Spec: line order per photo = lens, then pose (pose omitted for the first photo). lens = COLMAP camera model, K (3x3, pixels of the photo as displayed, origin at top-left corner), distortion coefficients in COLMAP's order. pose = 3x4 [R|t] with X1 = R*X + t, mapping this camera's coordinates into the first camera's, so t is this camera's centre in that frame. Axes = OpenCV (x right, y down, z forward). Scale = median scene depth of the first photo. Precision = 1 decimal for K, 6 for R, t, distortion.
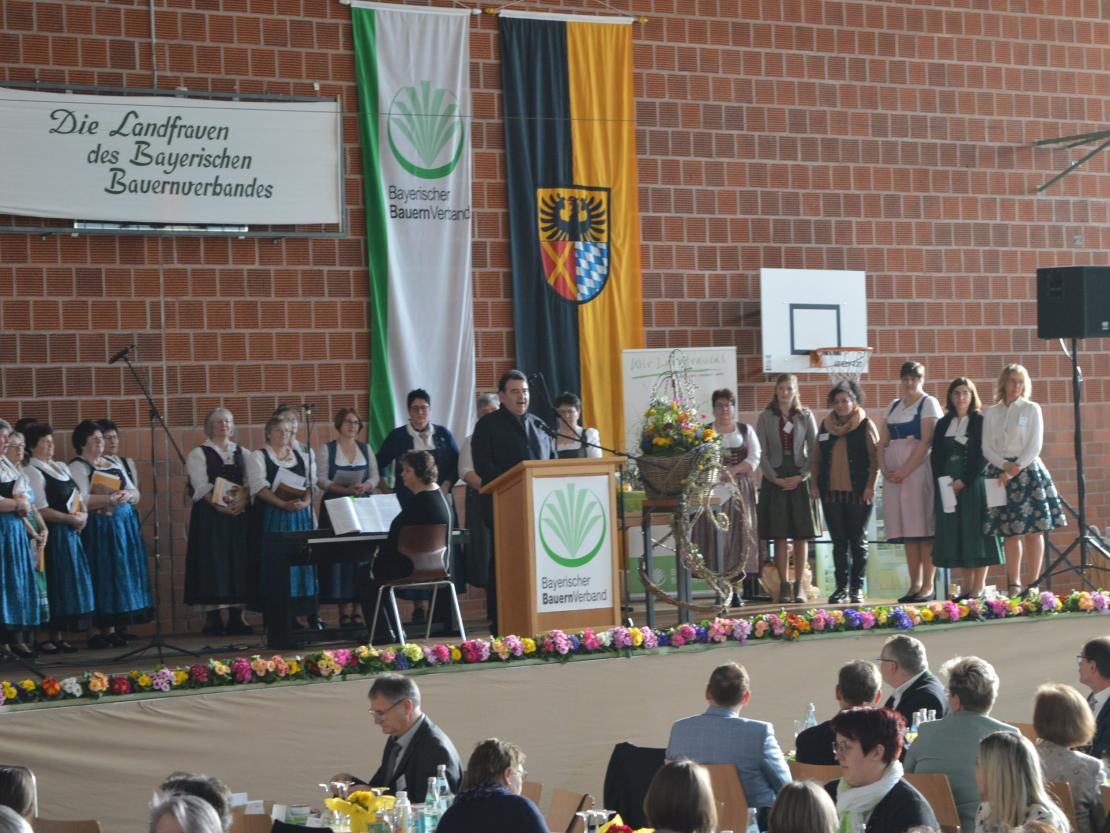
lens RADIAL K [[2908.1, 0, 555.0], [0, 2908.1, 416.5], [0, 0, 1]] dist [0.032250, -0.073987]
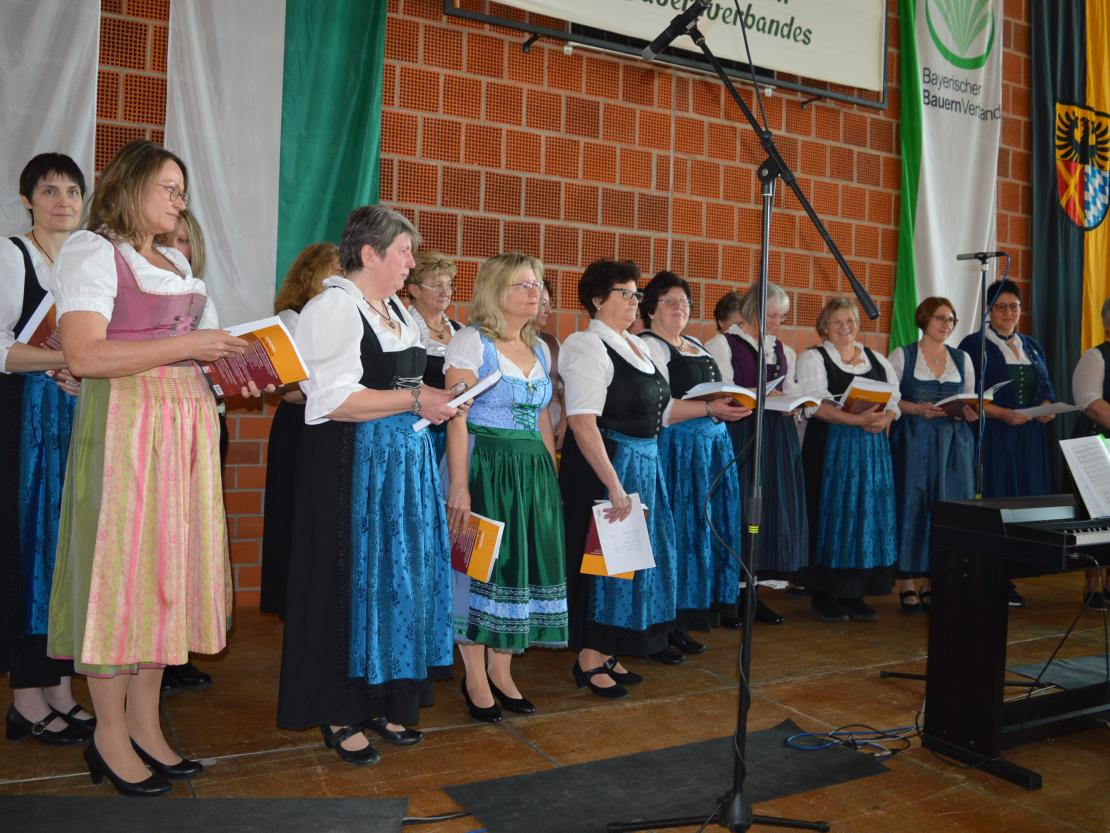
lens RADIAL K [[997.6, 0, 555.0], [0, 997.6, 416.5], [0, 0, 1]] dist [-0.095207, 0.014814]
pose [[0.984436, 0.068451, -0.161865, -0.117607], [-0.061920, 0.997063, 0.045064, 0.019991], [0.164474, -0.034340, 0.985783, 0.727098]]
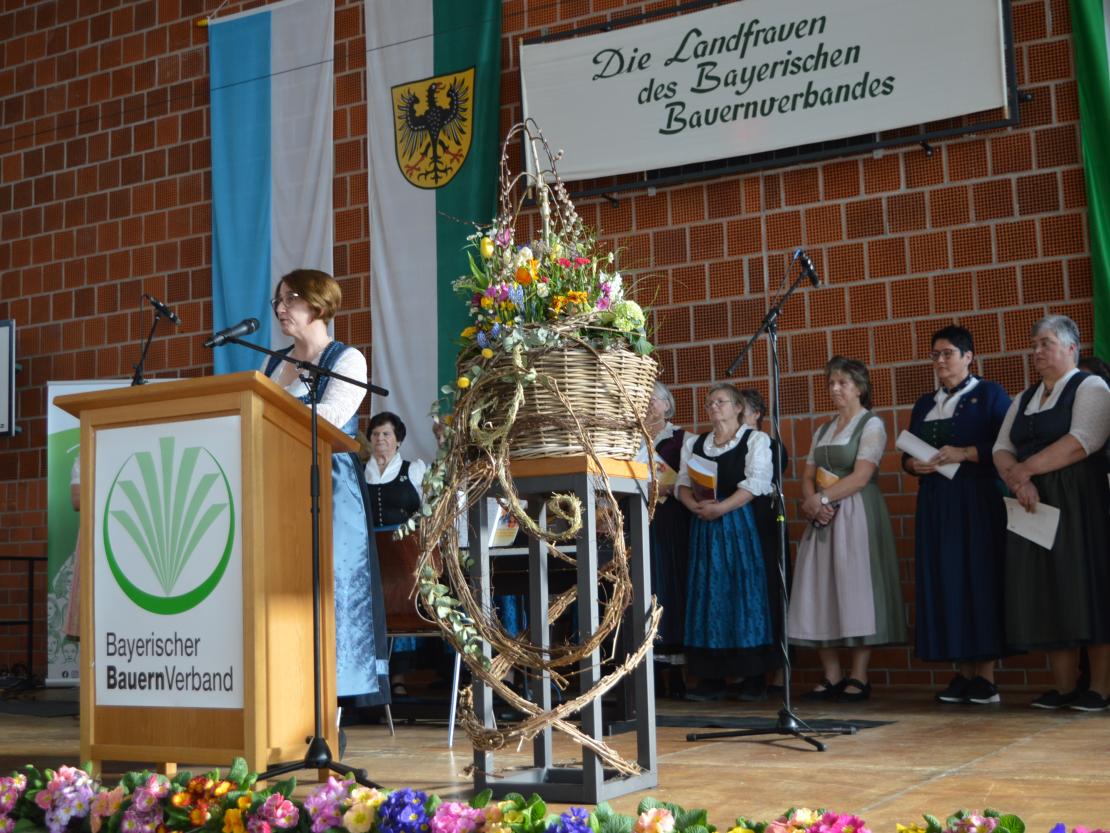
lens RADIAL K [[1517.4, 0, 555.0], [0, 1517.4, 416.5], [0, 0, 1]] dist [-0.074403, 0.081644]
pose [[0.408030, -0.079460, -0.909504, 0.208172], [0.025209, 0.996806, -0.075778, 0.032543], [0.912621, 0.007992, 0.408729, 0.779491]]
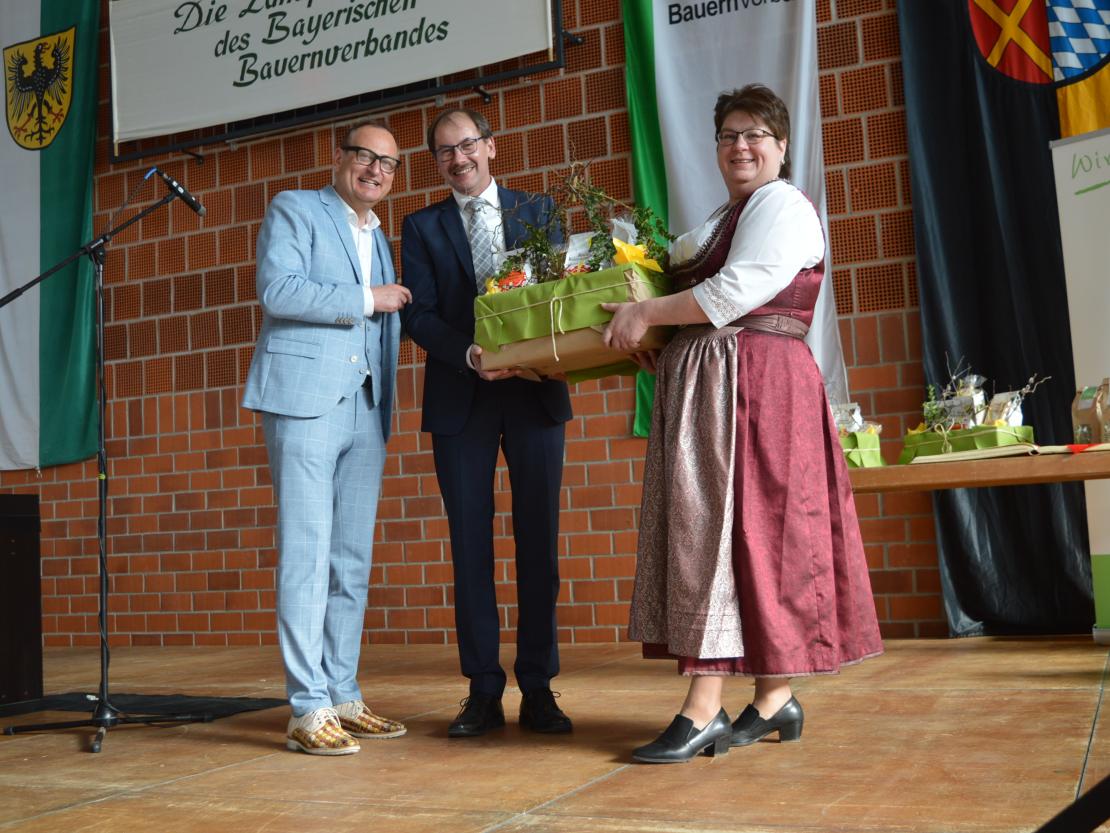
lens RADIAL K [[1308.0, 0, 555.0], [0, 1308.0, 416.5], [0, 0, 1]] dist [-0.083241, 0.042829]
pose [[0.479834, -0.068517, -0.874680, 0.188681], [0.043249, 0.997581, -0.054419, 0.035772], [0.876293, -0.011717, 0.481637, 0.881442]]
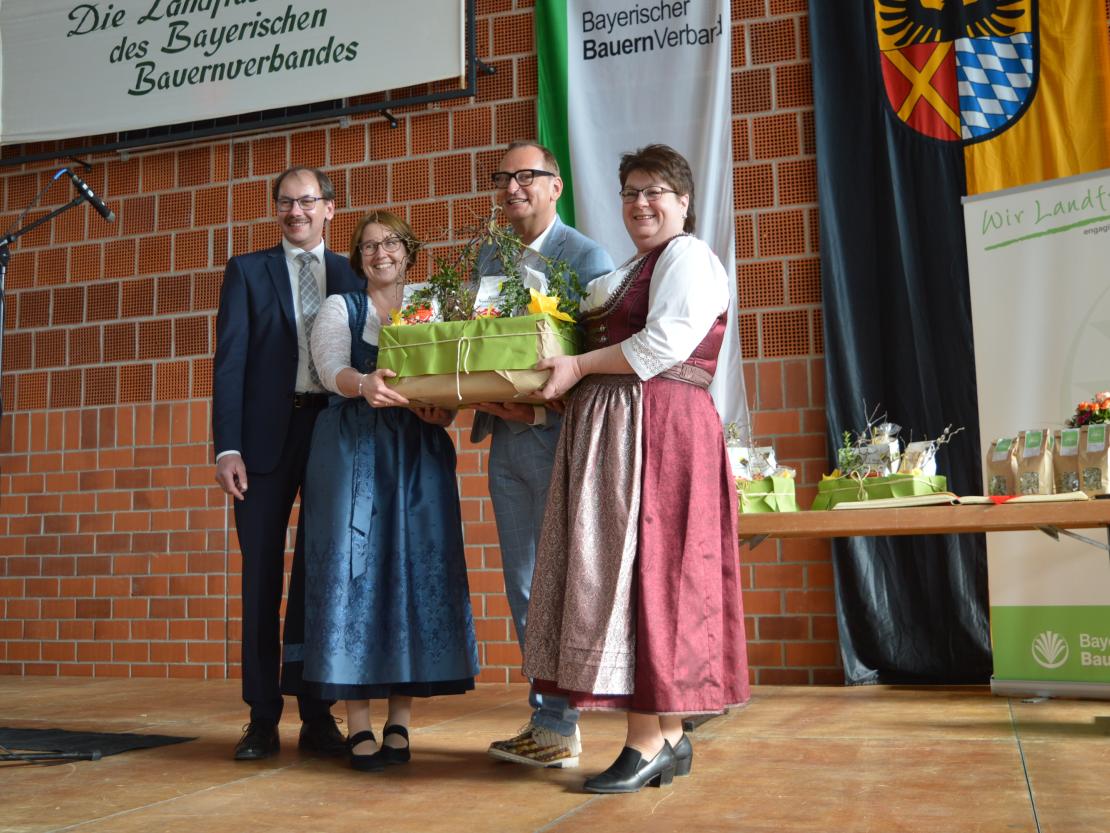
lens RADIAL K [[1308.0, 0, 555.0], [0, 1308.0, 416.5], [0, 0, 1]] dist [-0.083241, 0.042829]
pose [[0.573217, -0.072256, -0.816212, 0.179217], [0.010998, 0.996693, -0.080510, 0.035896], [0.819330, 0.037173, 0.572116, 0.876740]]
